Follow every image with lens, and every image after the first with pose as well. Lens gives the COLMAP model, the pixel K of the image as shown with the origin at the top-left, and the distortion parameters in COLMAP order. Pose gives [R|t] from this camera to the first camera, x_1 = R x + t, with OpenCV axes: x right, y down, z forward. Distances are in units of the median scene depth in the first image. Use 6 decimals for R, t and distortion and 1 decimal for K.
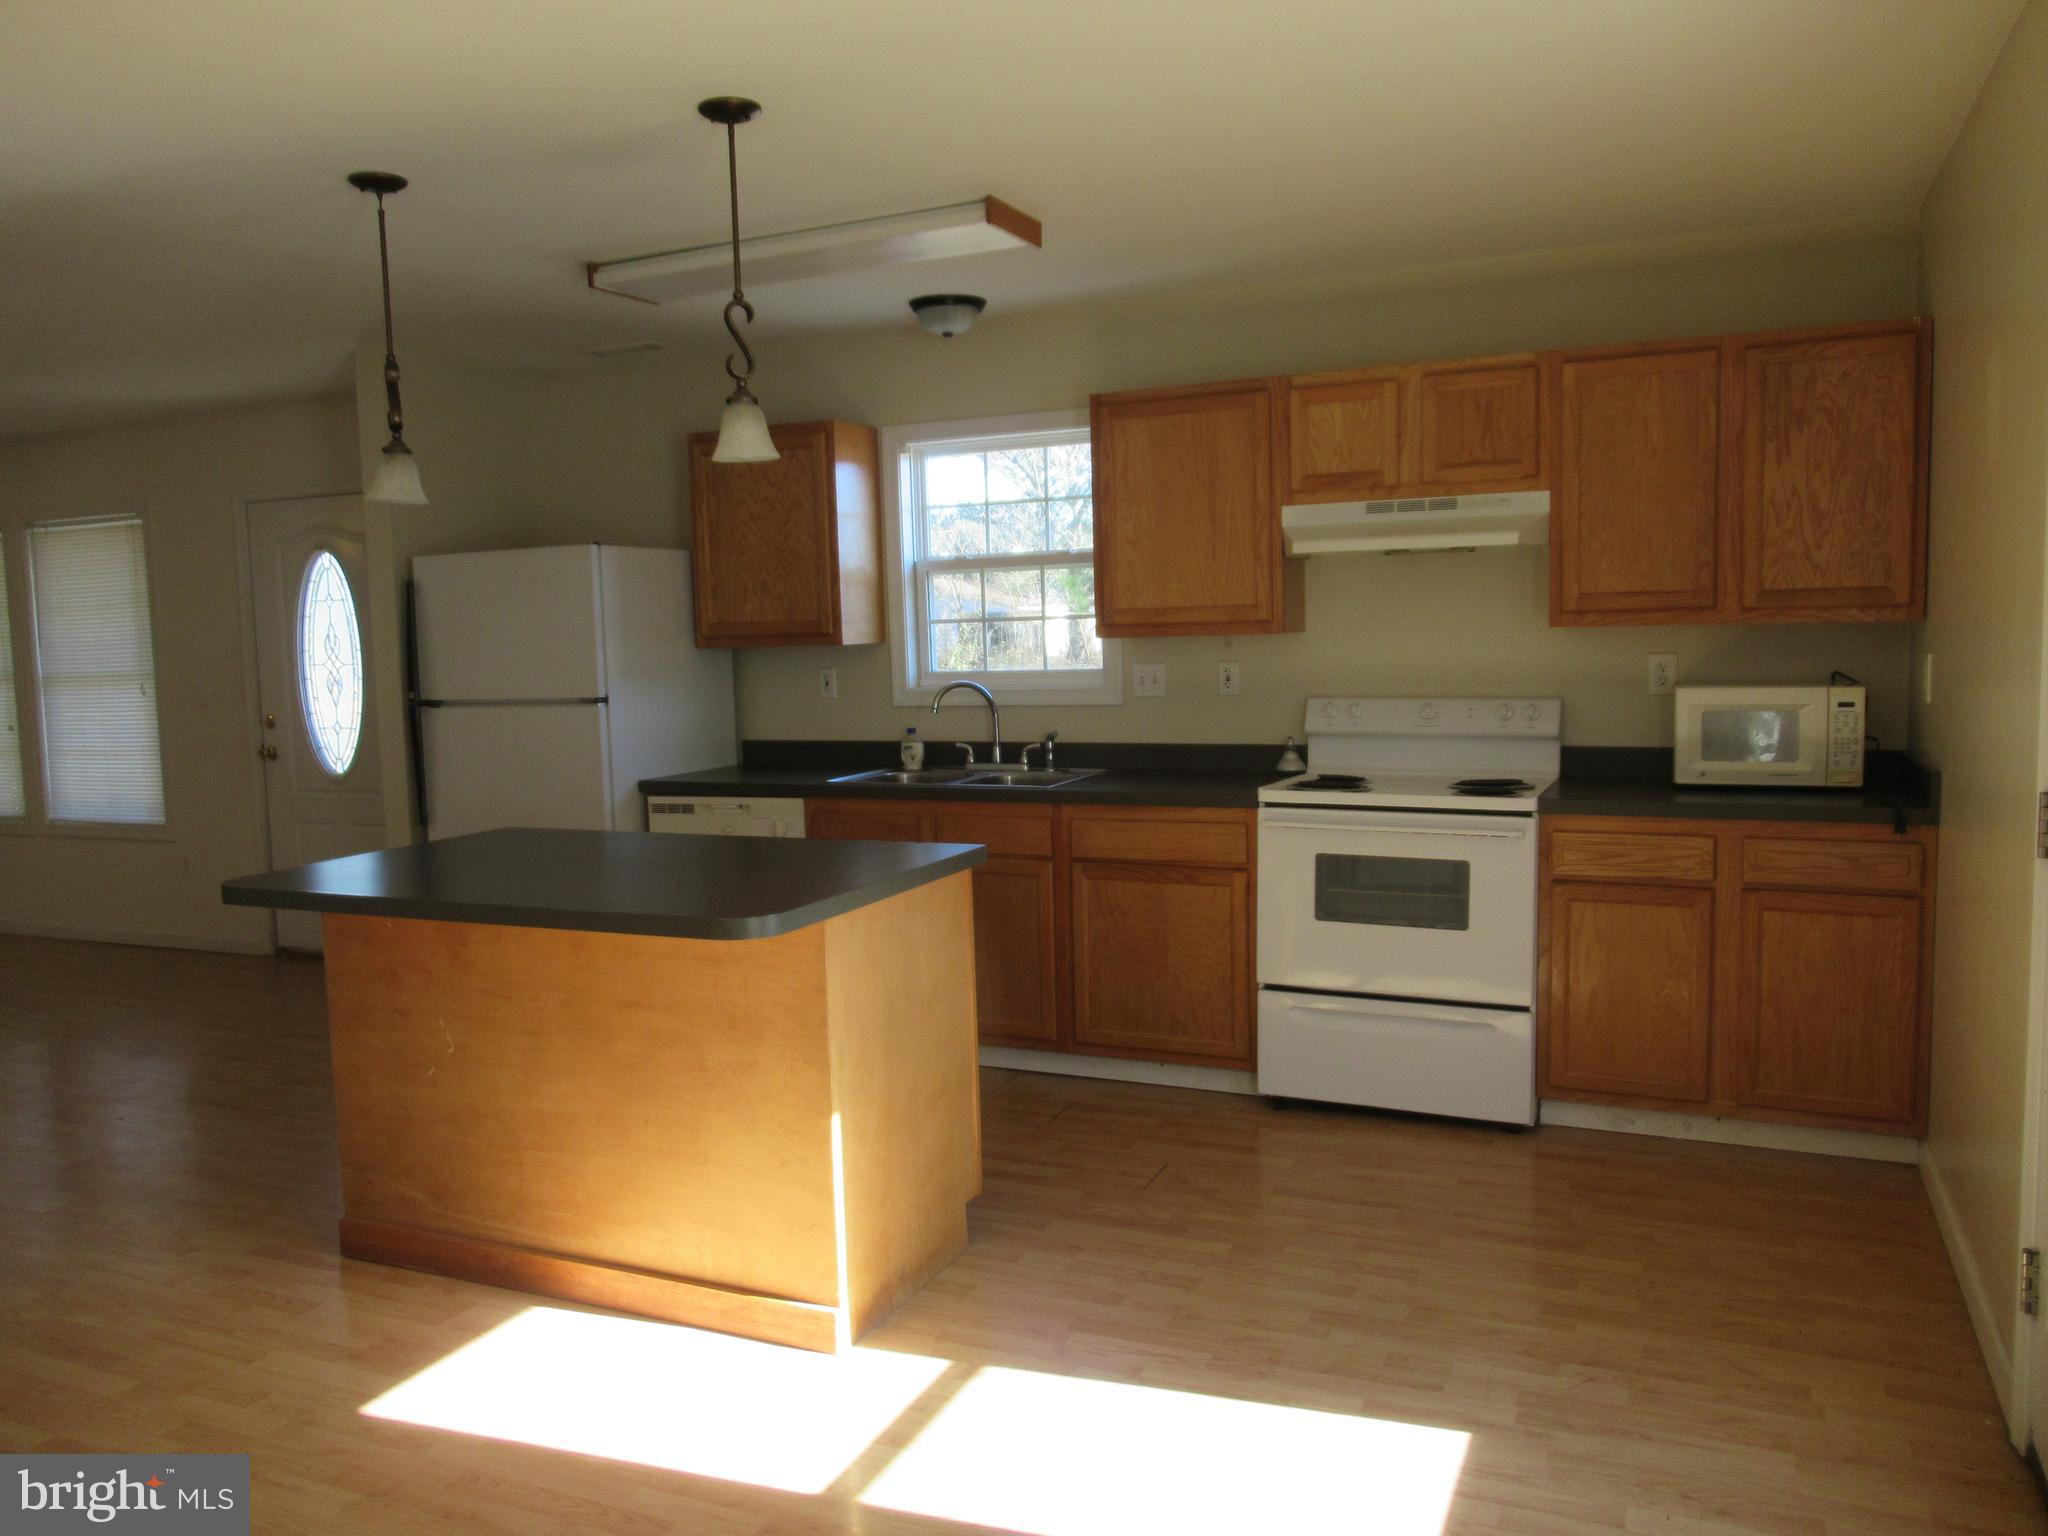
lens RADIAL K [[1525.5, 0, 1024.0], [0, 1525.5, 768.0], [0, 0, 1]] dist [-0.009171, -0.004897]
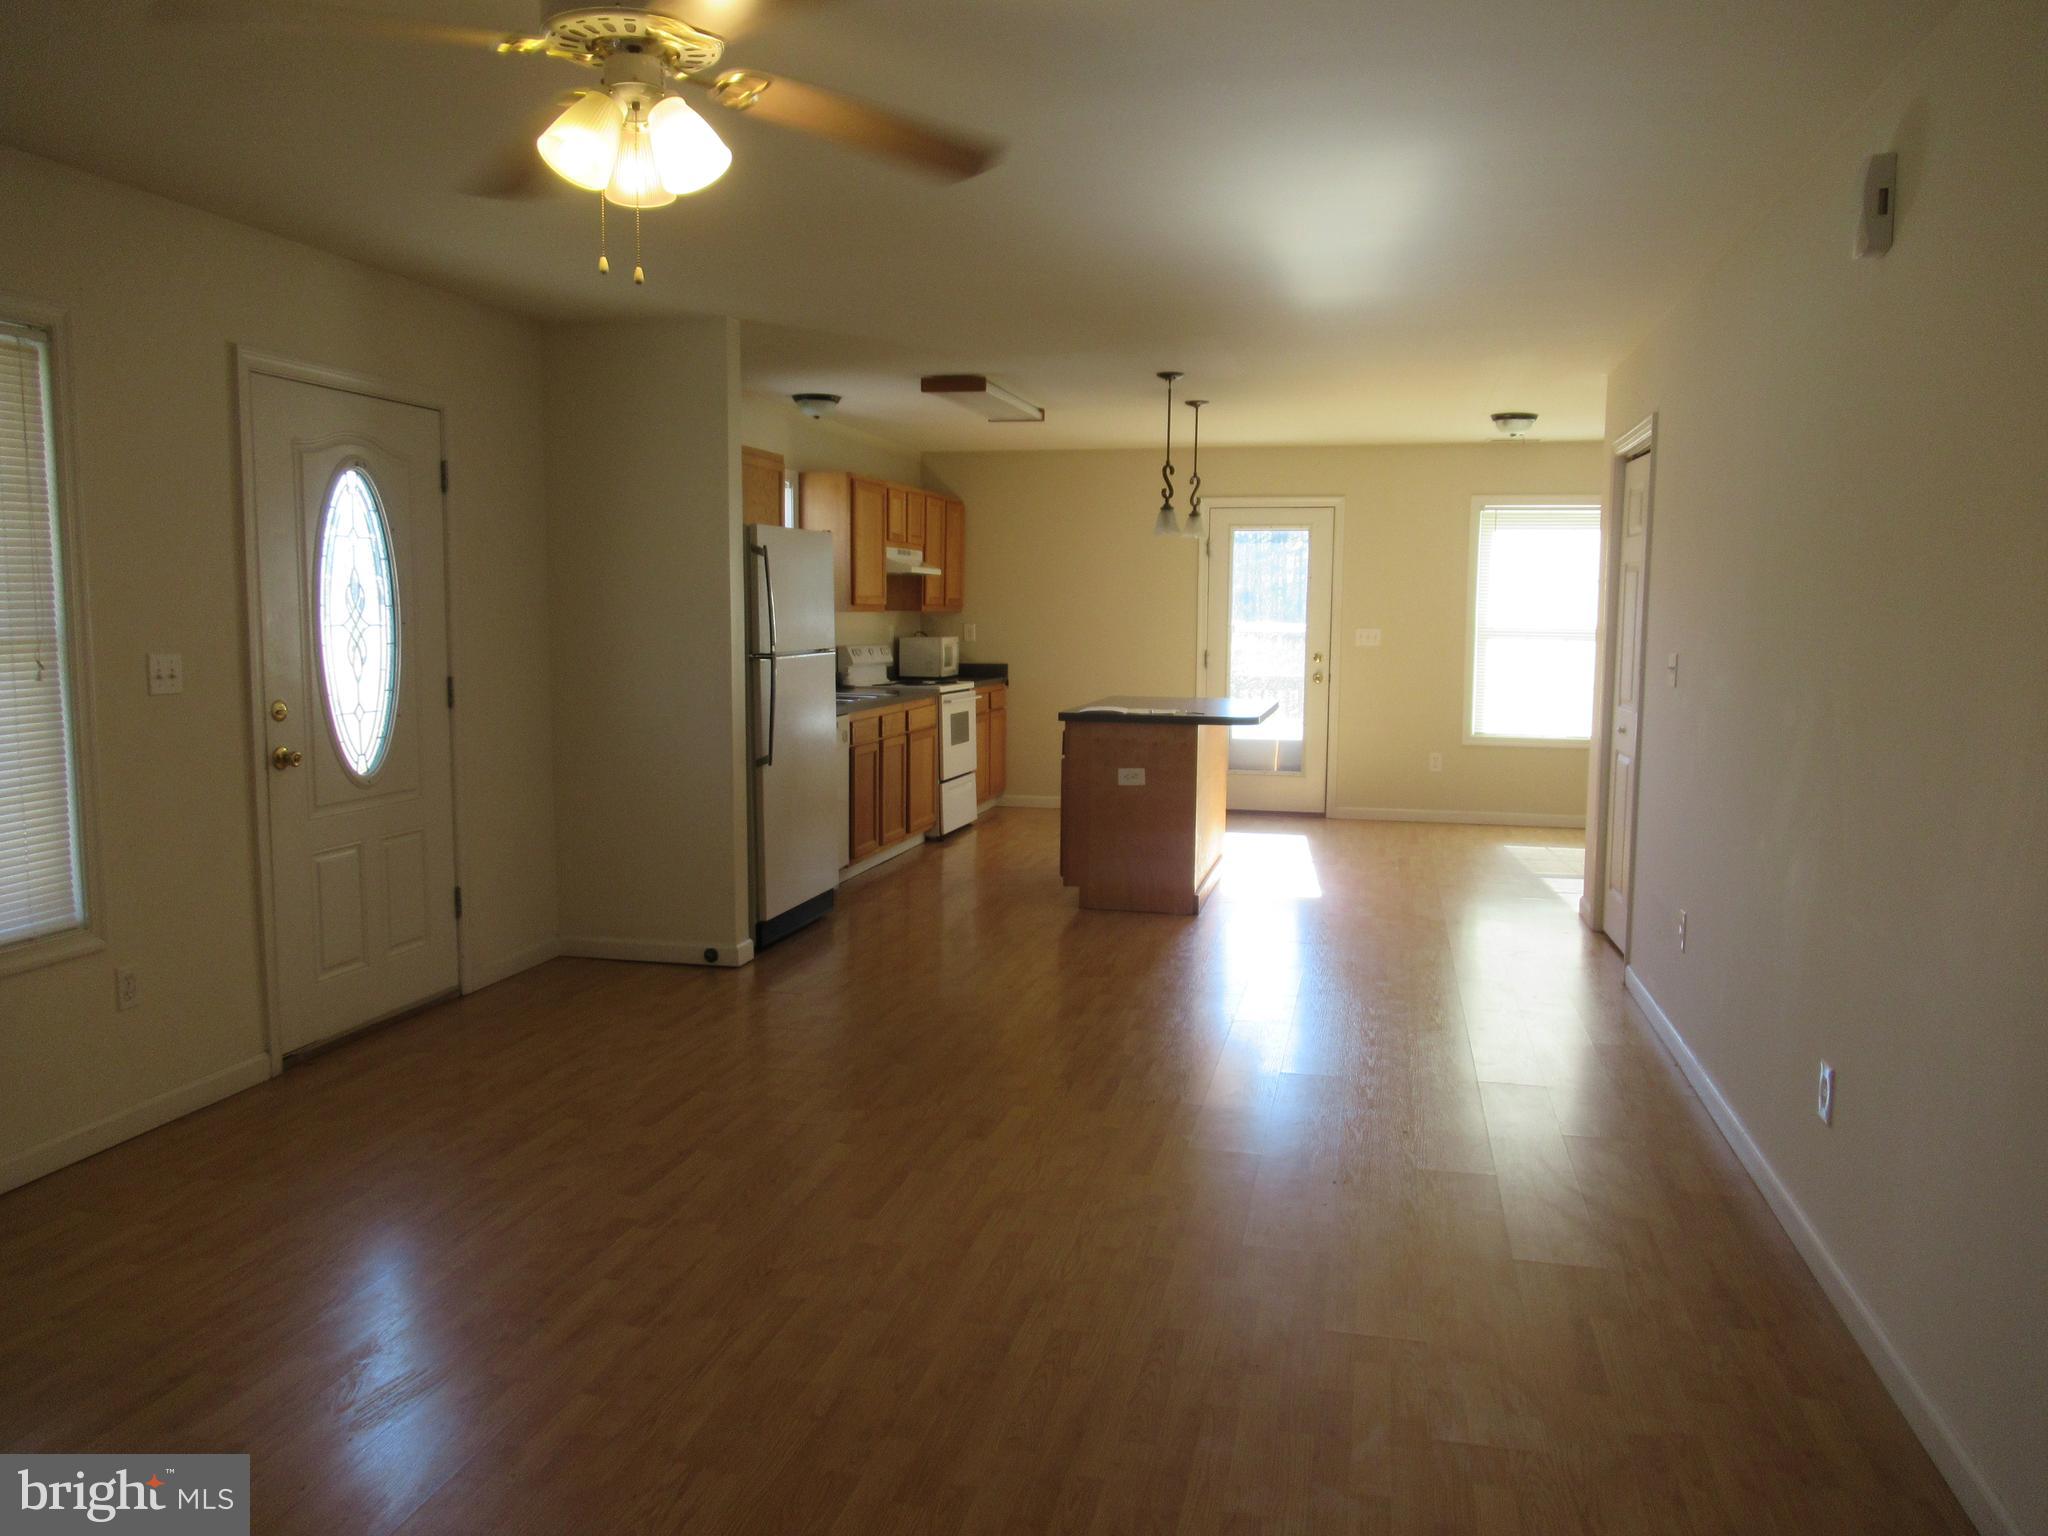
lens RADIAL K [[1525.5, 0, 1024.0], [0, 1525.5, 768.0], [0, 0, 1]] dist [-0.009171, -0.004897]
pose [[-0.198330, -0.077984, 0.977028, -1.224383], [0.082804, 0.991933, 0.095982, -0.043377], [-0.976631, 0.099938, -0.190273, 0.828989]]
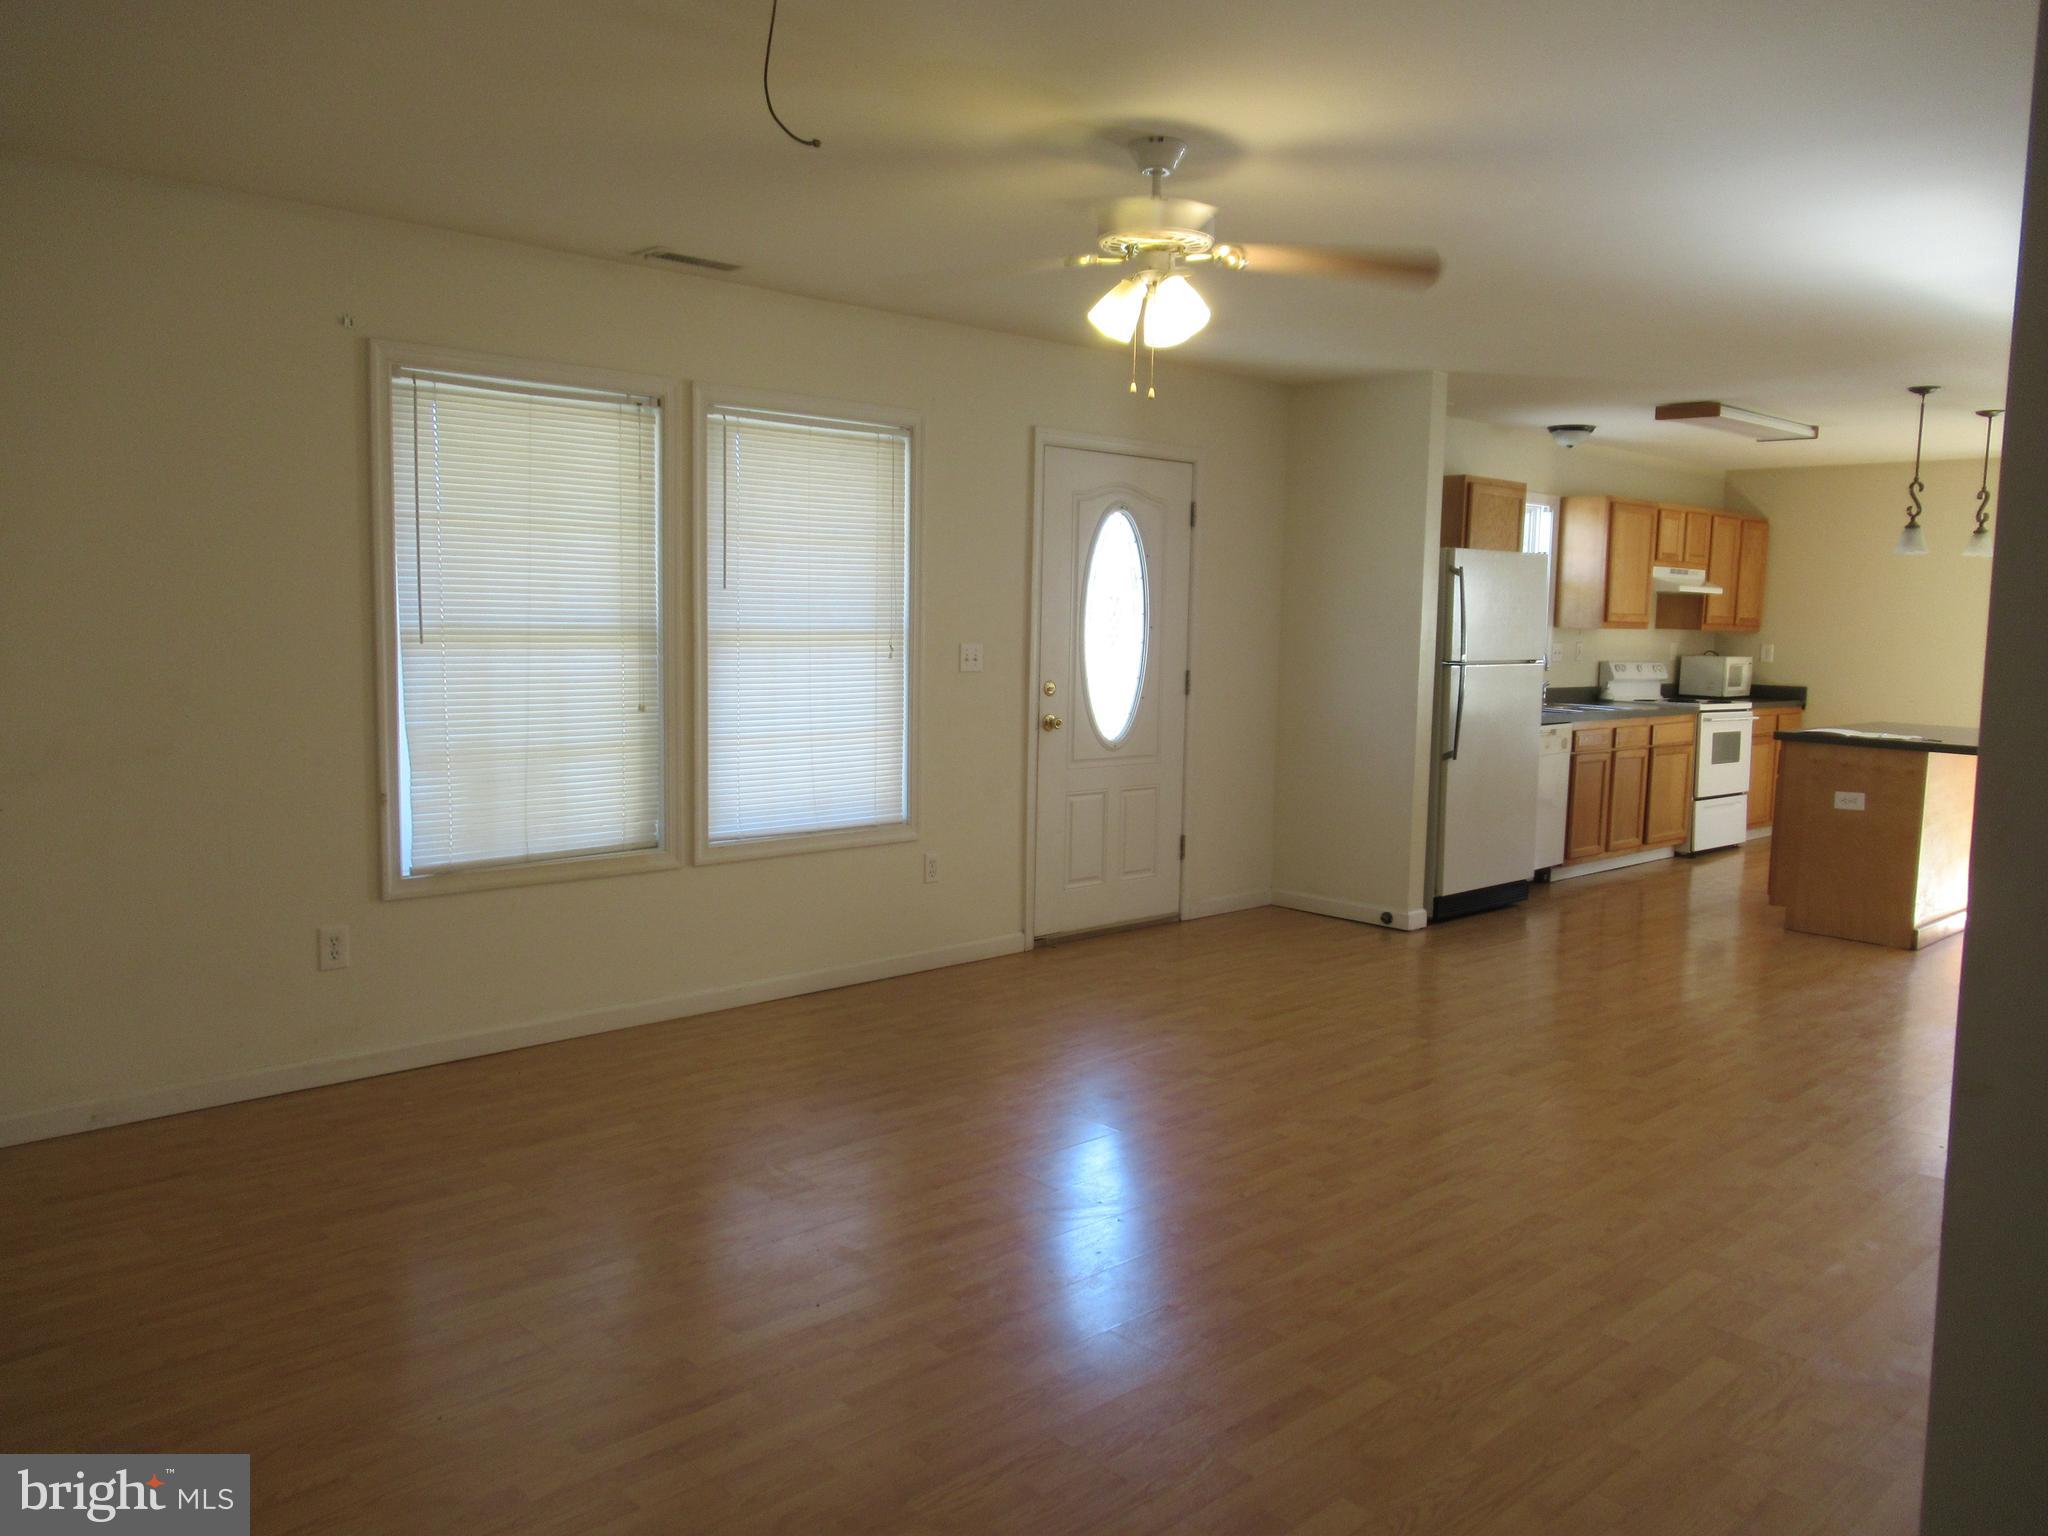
lens RADIAL K [[1525.5, 0, 1024.0], [0, 1525.5, 768.0], [0, 0, 1]] dist [-0.009171, -0.004897]
pose [[0.378519, -0.060310, 0.923626, -1.370097], [0.047414, 0.997828, 0.045724, -0.025895], [-0.924378, 0.026486, 0.380557, 0.681714]]
